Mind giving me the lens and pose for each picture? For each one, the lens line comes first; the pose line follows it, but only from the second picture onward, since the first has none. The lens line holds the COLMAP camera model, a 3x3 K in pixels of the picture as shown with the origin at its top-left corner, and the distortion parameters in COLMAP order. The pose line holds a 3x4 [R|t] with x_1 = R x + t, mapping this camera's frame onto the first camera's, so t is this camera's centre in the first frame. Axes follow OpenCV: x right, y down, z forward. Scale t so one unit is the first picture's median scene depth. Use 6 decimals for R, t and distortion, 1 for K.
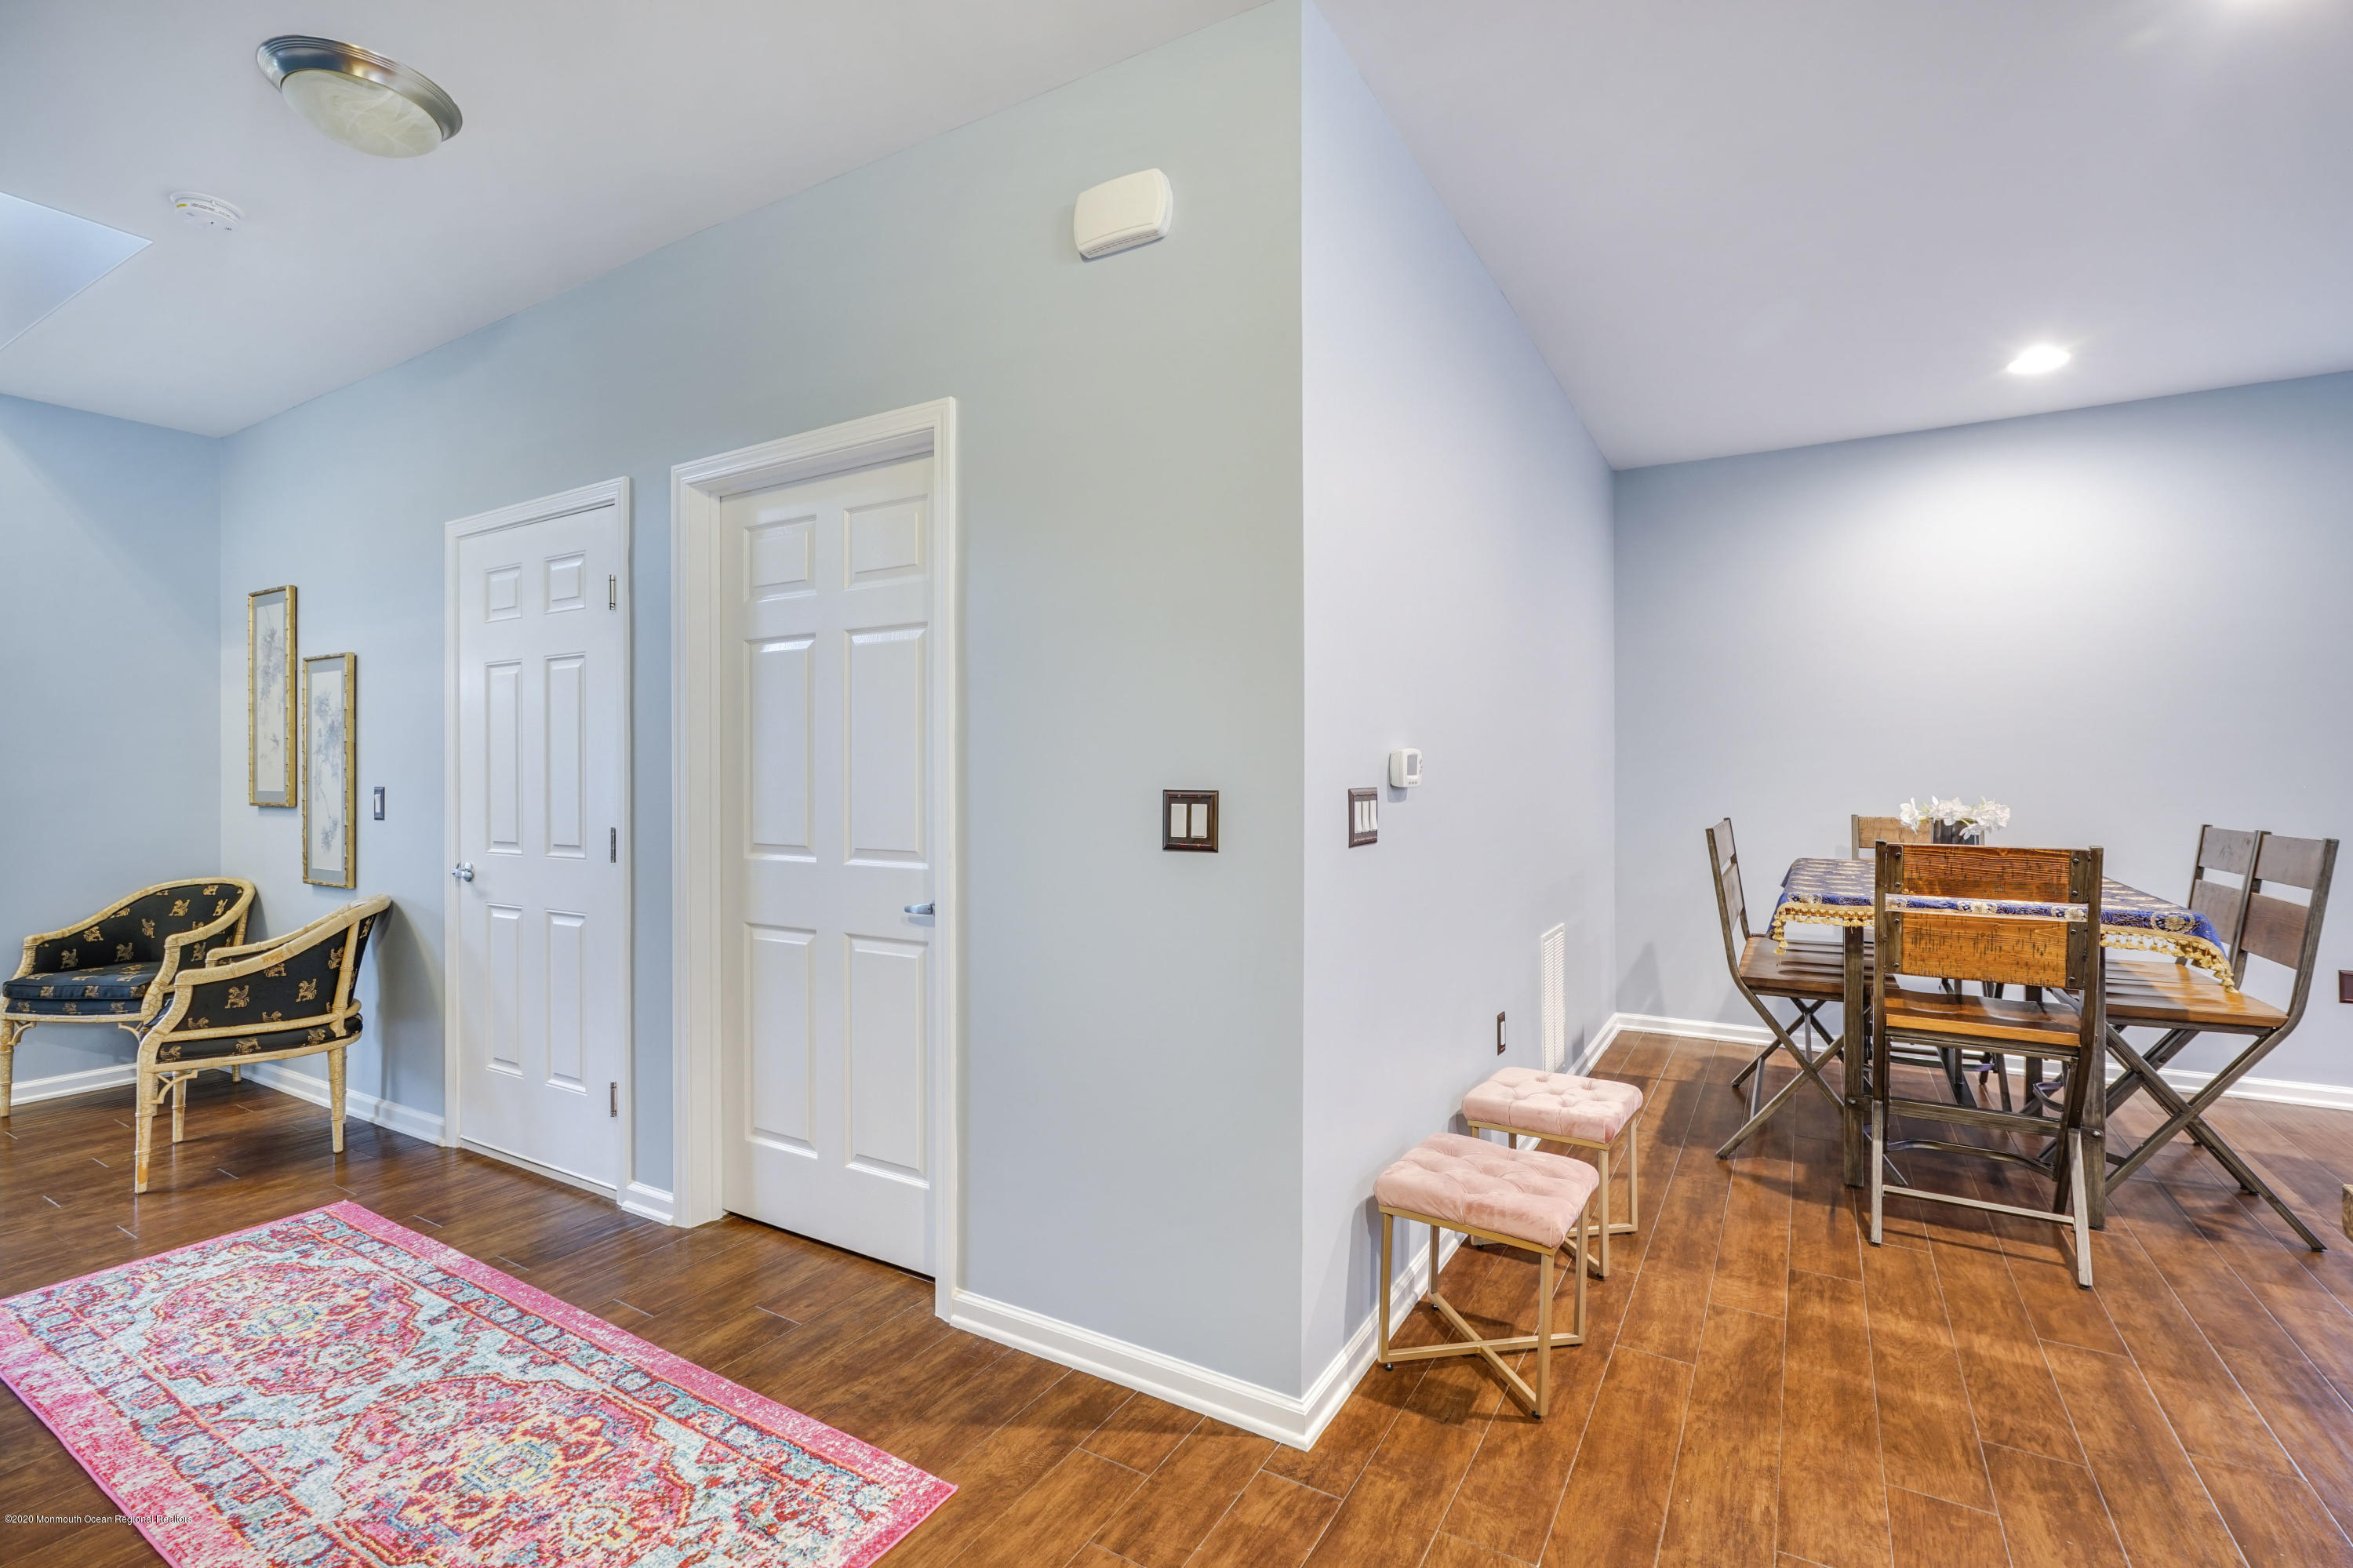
lens RADIAL K [[1061.6, 0, 1173.7], [0, 1061.6, 773.2], [0, 0, 1]] dist [-0.005658, 0.002264]
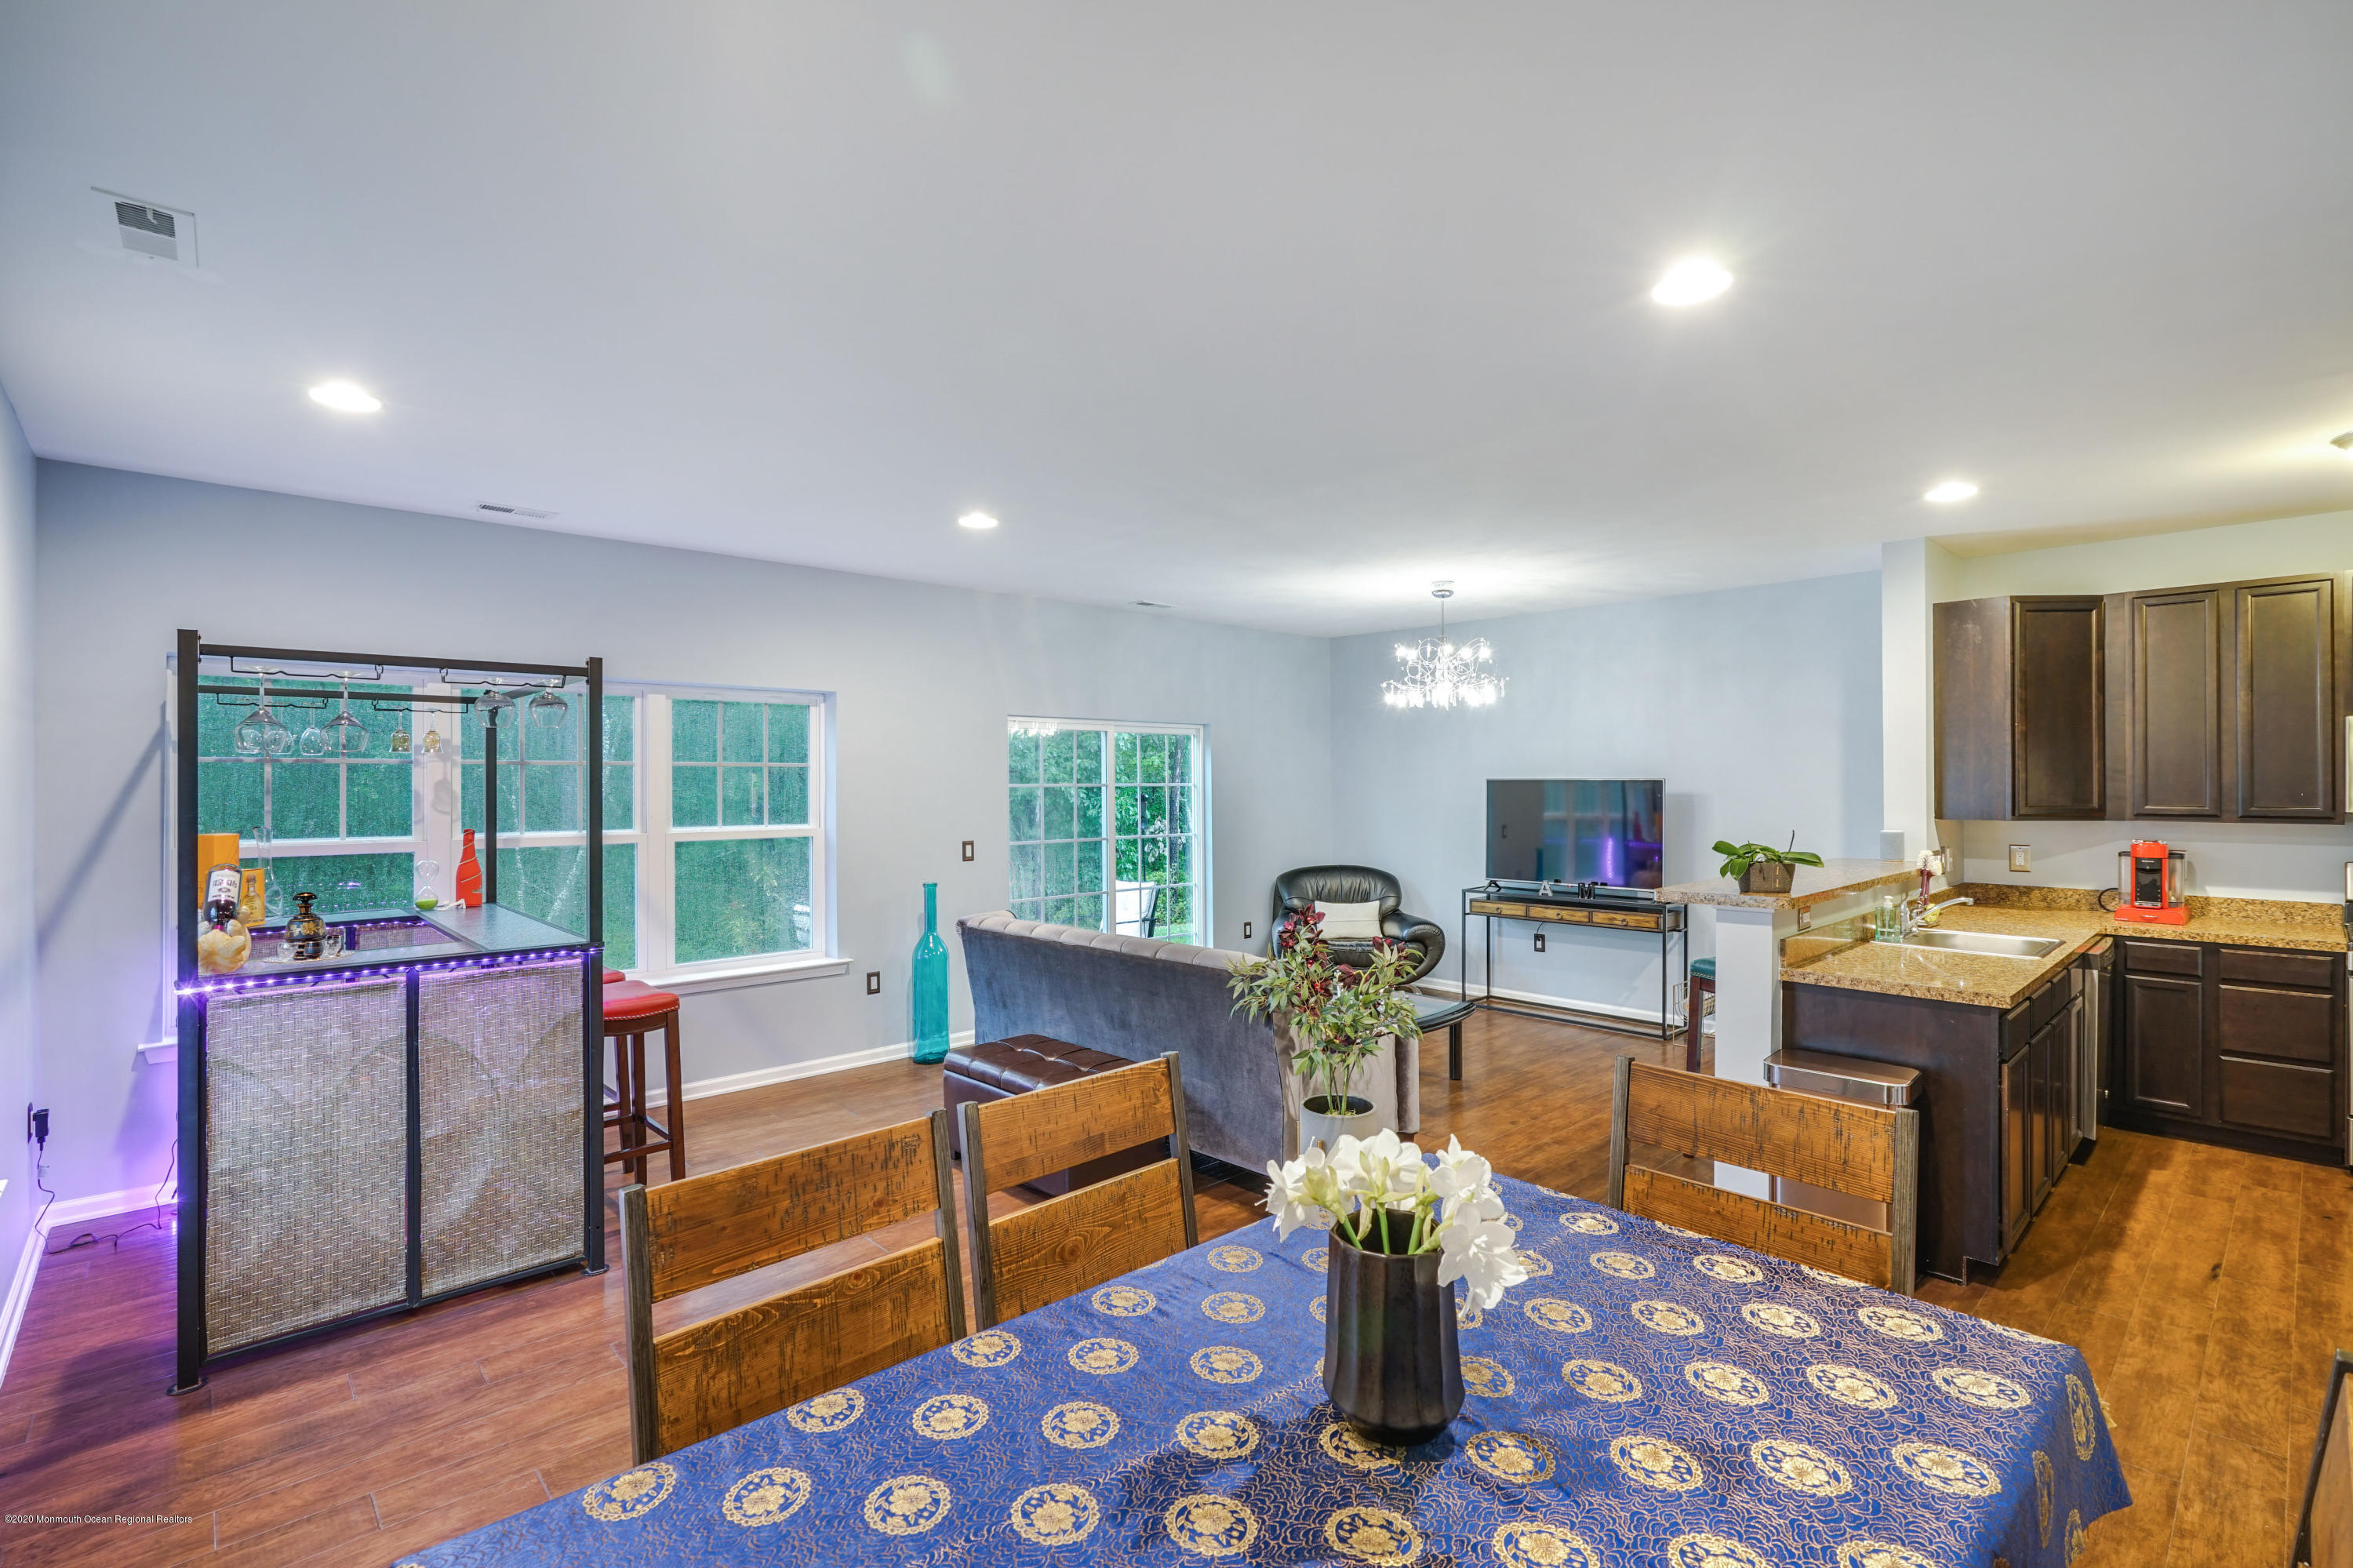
lens RADIAL K [[1061.6, 0, 1172.6], [0, 1061.6, 777.2], [0, 0, 1]] dist [-0.005658, 0.002264]
pose [[-0.960248, 0.006964, 0.279062, 0.939740], [0.005247, 0.999962, -0.006898, -0.121357], [-0.279100, -0.005160, -0.960248, 1.758769]]
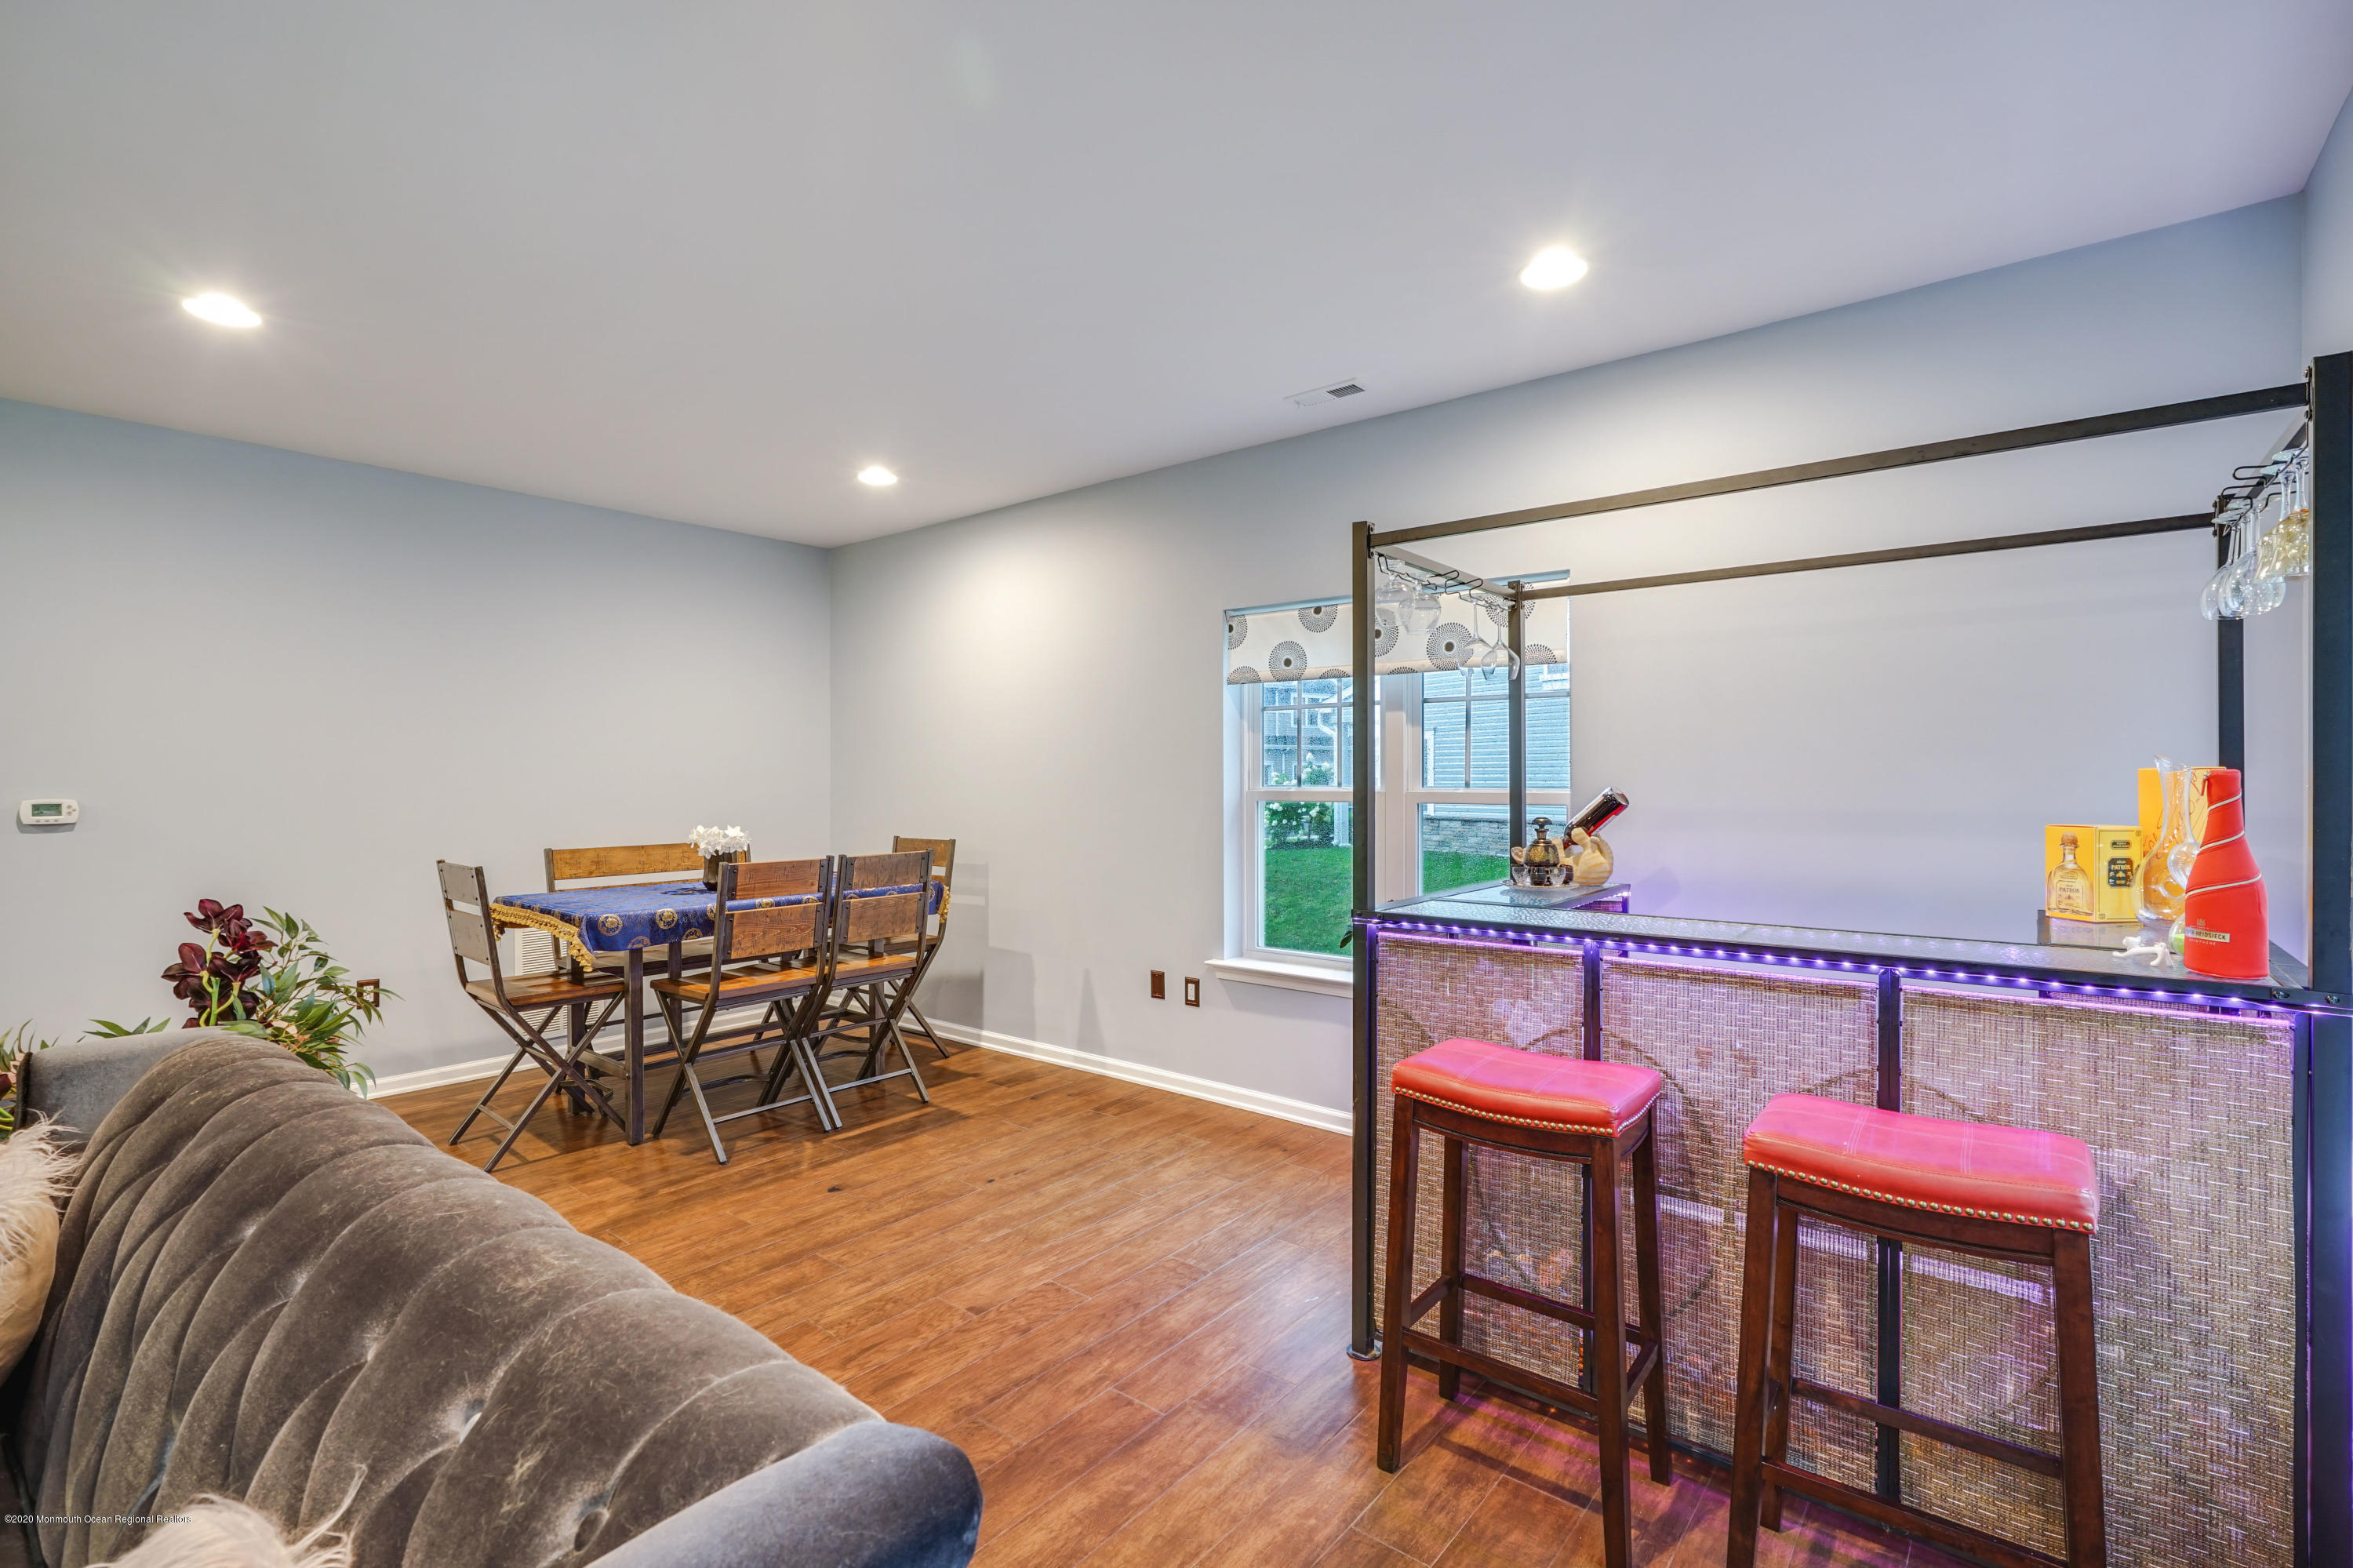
lens RADIAL K [[1061.6, 0, 1178.2], [0, 1061.6, 788.4], [0, 0, 1]] dist [-0.005658, 0.002264]
pose [[0.989316, -0.000494, -0.145783, 1.968440], [0.002322, 0.999921, 0.012367, -0.052699], [0.145766, -0.012574, 0.989239, -0.280758]]
